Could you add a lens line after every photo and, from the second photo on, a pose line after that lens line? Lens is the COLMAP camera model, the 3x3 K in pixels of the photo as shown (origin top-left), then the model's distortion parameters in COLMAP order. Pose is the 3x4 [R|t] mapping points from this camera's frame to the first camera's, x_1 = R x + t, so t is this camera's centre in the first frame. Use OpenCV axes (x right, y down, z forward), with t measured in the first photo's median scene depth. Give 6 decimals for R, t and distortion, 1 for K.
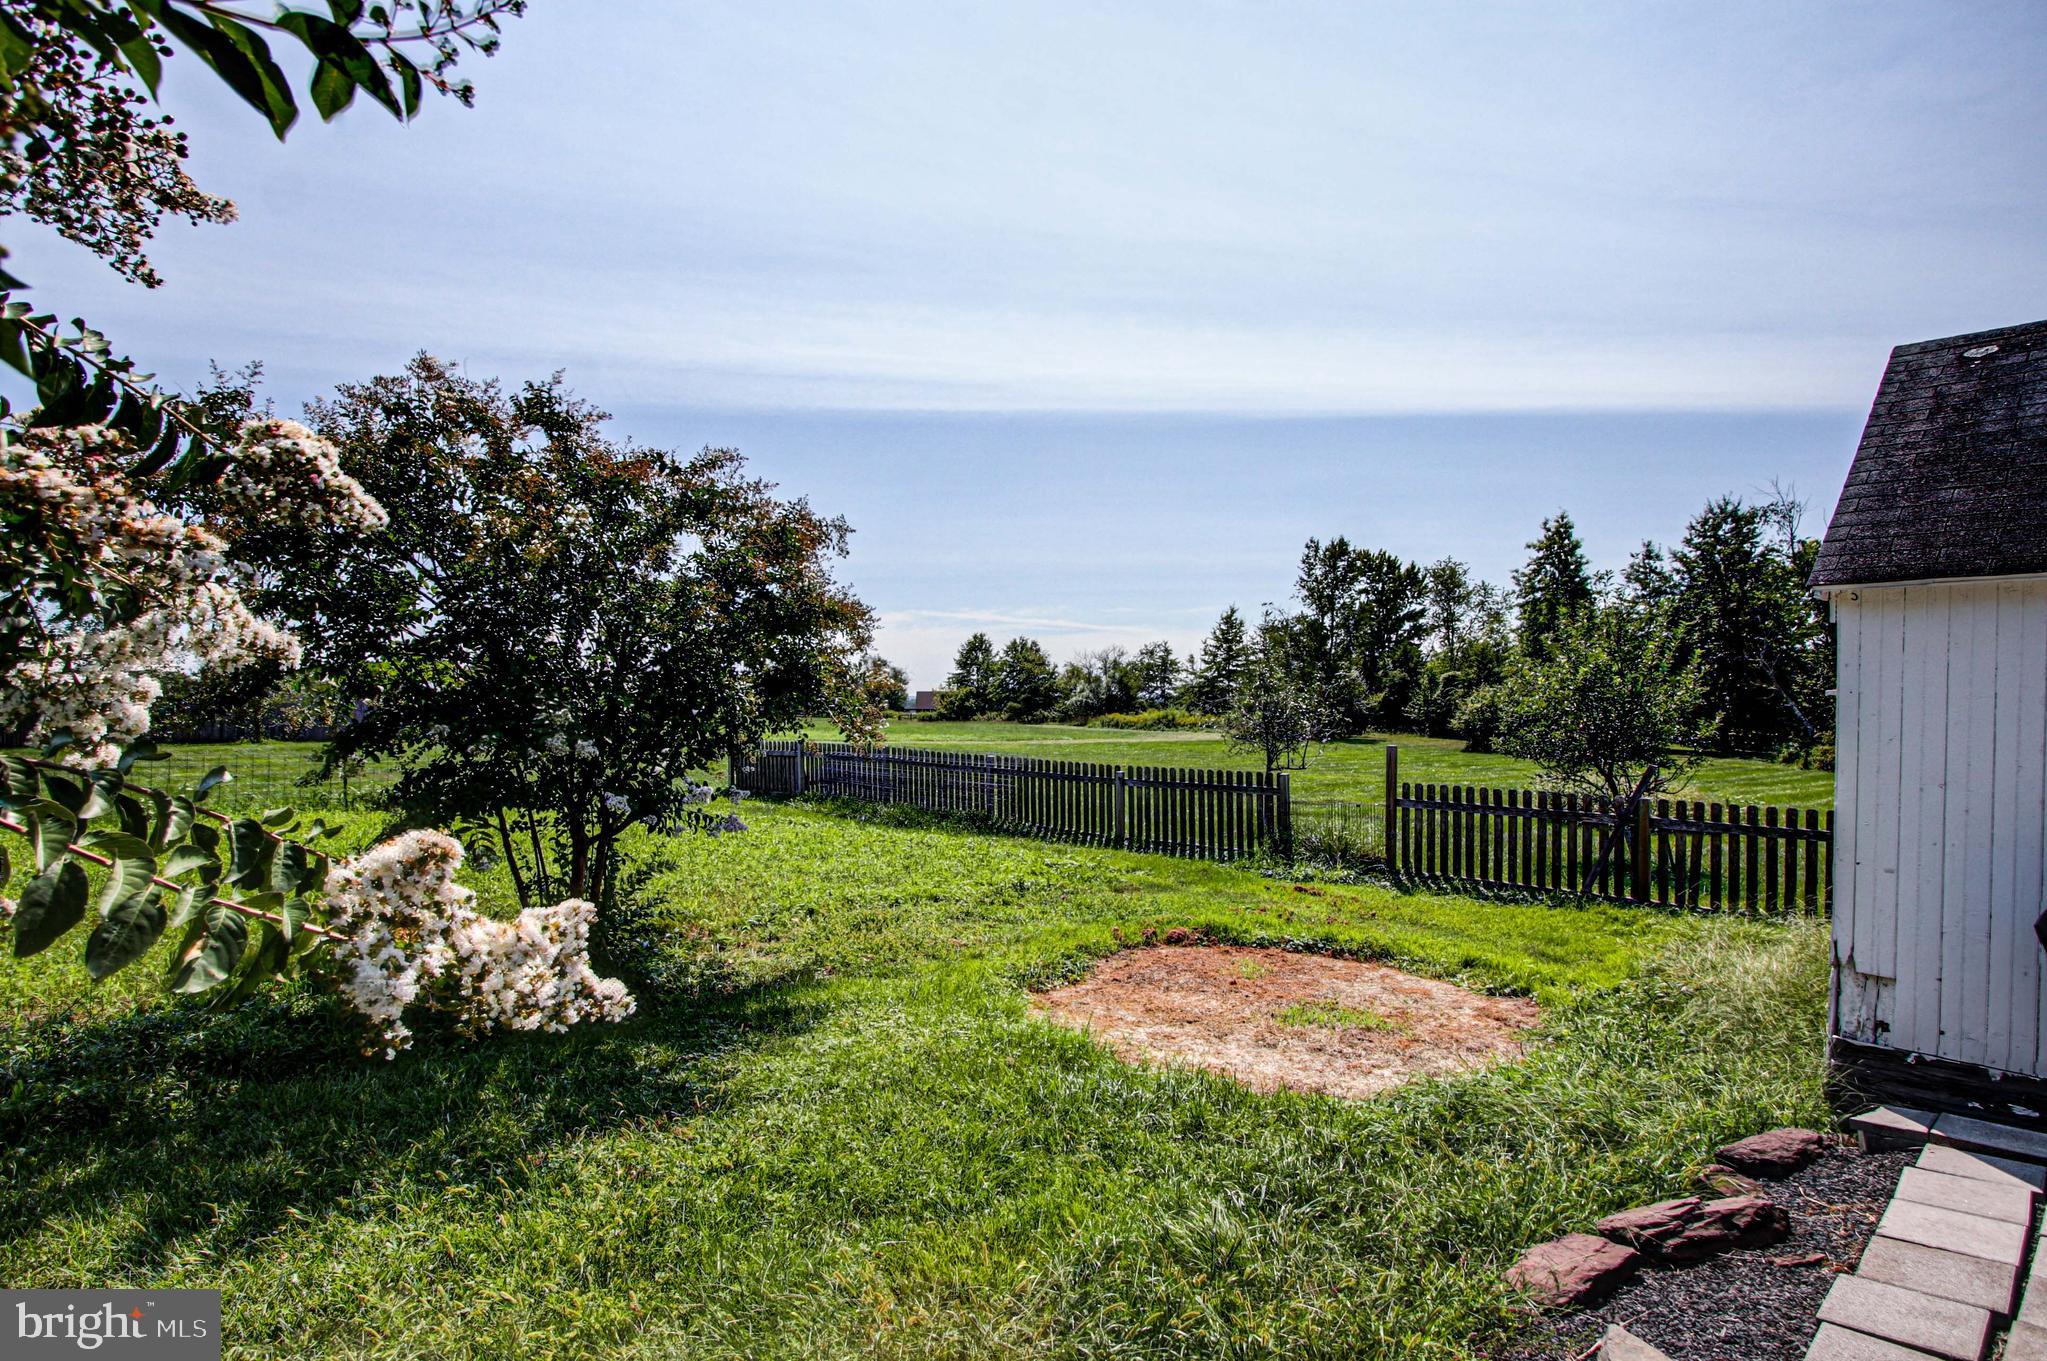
lens RADIAL K [[995.5, 0, 1021.3], [0, 995.5, 693.3], [0, 0, 1]] dist [-0.000177, -0.000051]
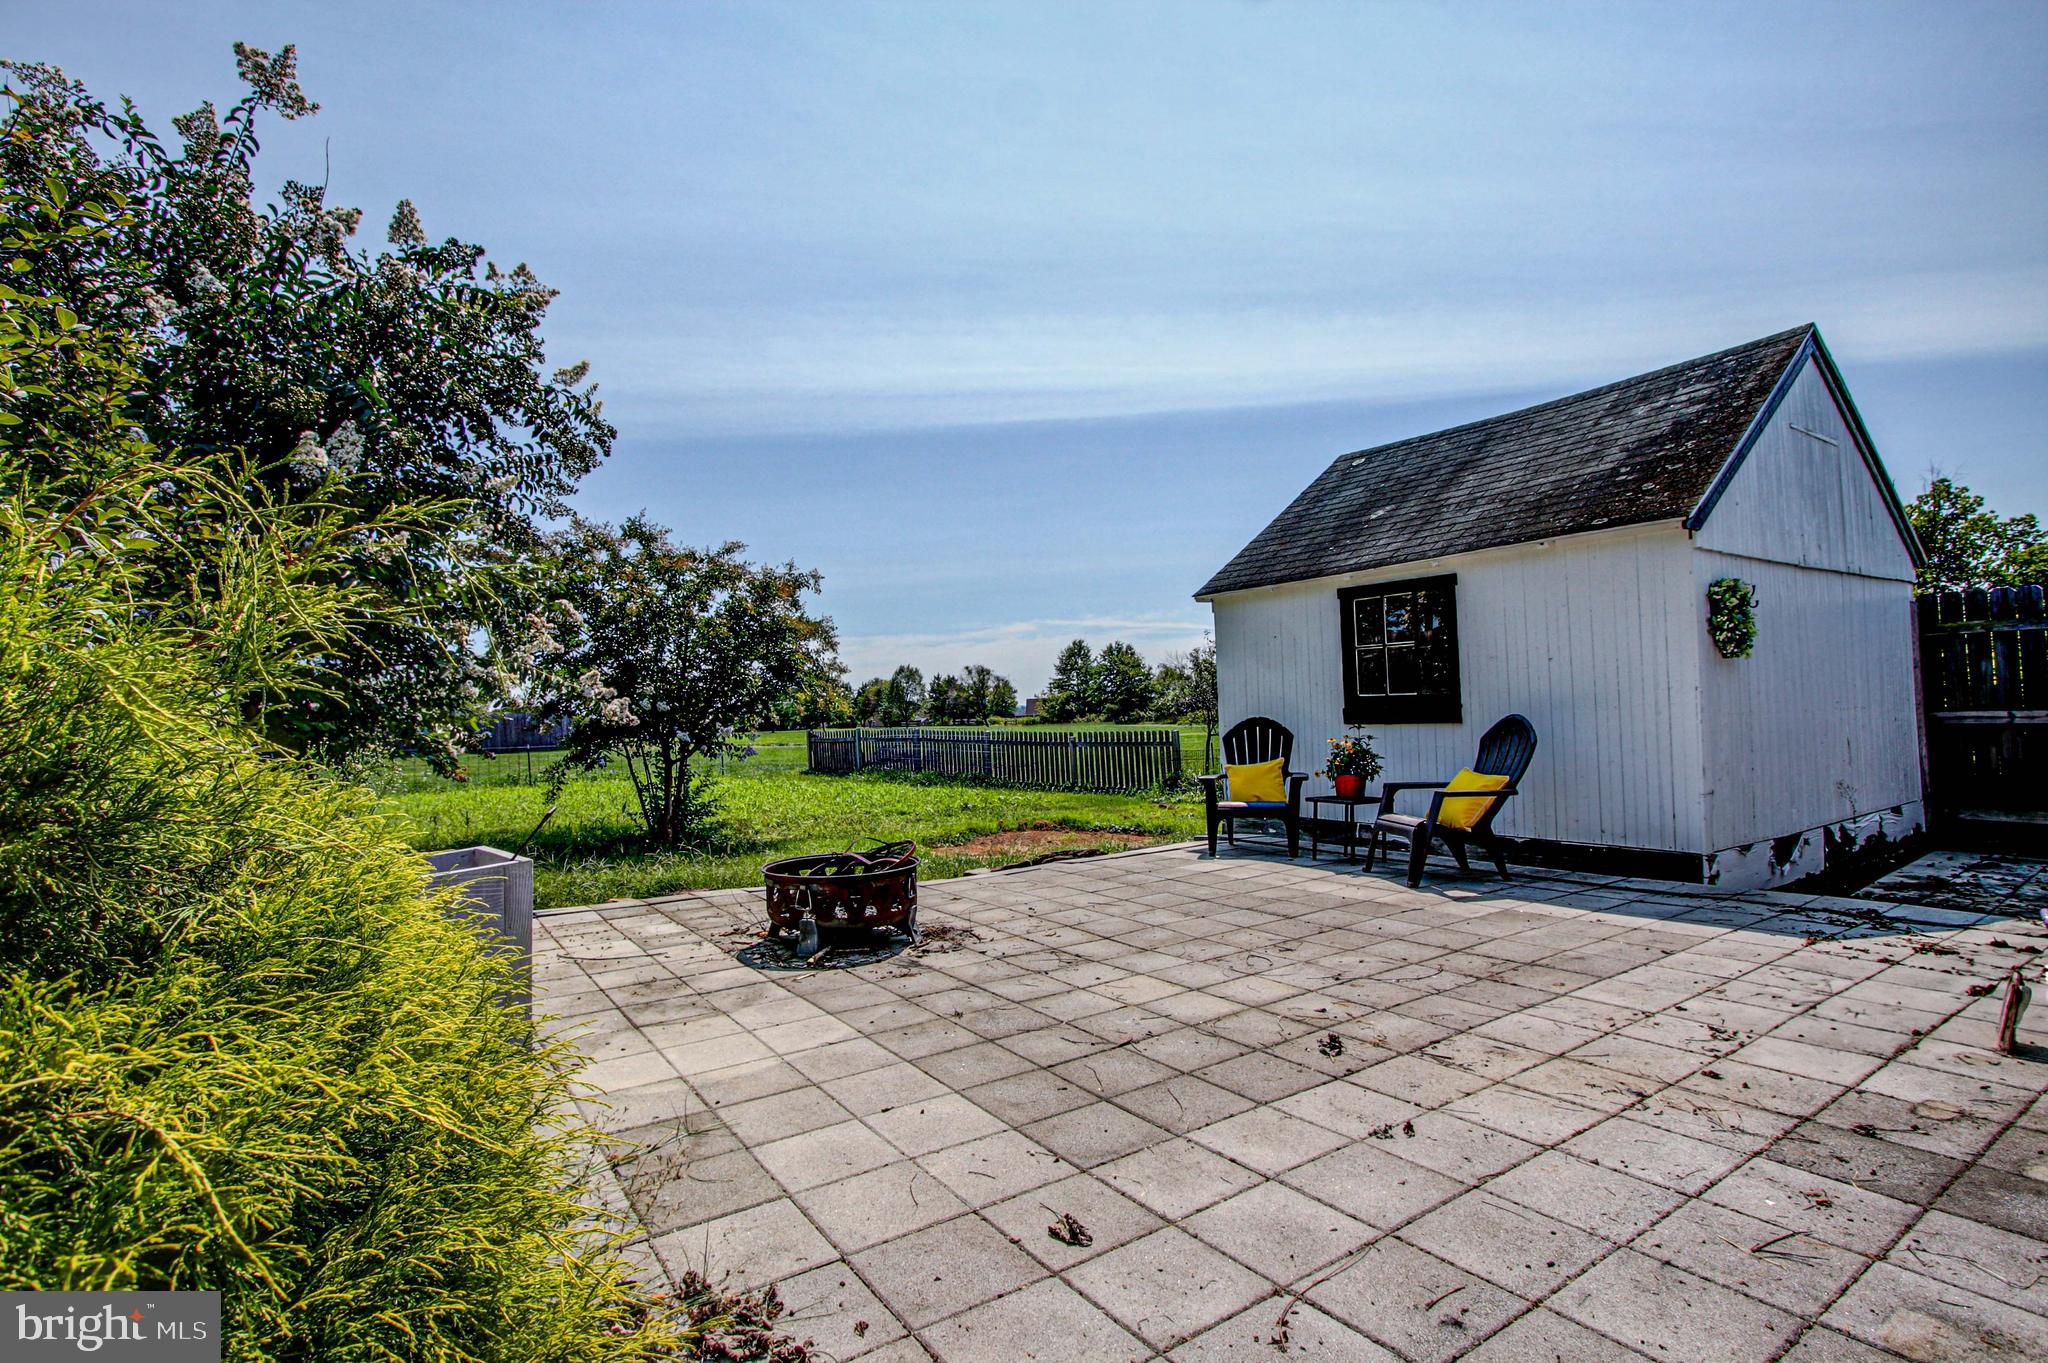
lens RADIAL K [[1010.2, 0, 1021.5], [0, 1010.2, 698.6], [0, 0, 1]] dist [-0.015493, 0.000568]
pose [[0.989406, -0.041187, -0.139207, 0.225957], [0.040598, 0.999151, -0.007070, 0.035134], [0.139380, 0.001344, 0.990238, -0.361992]]
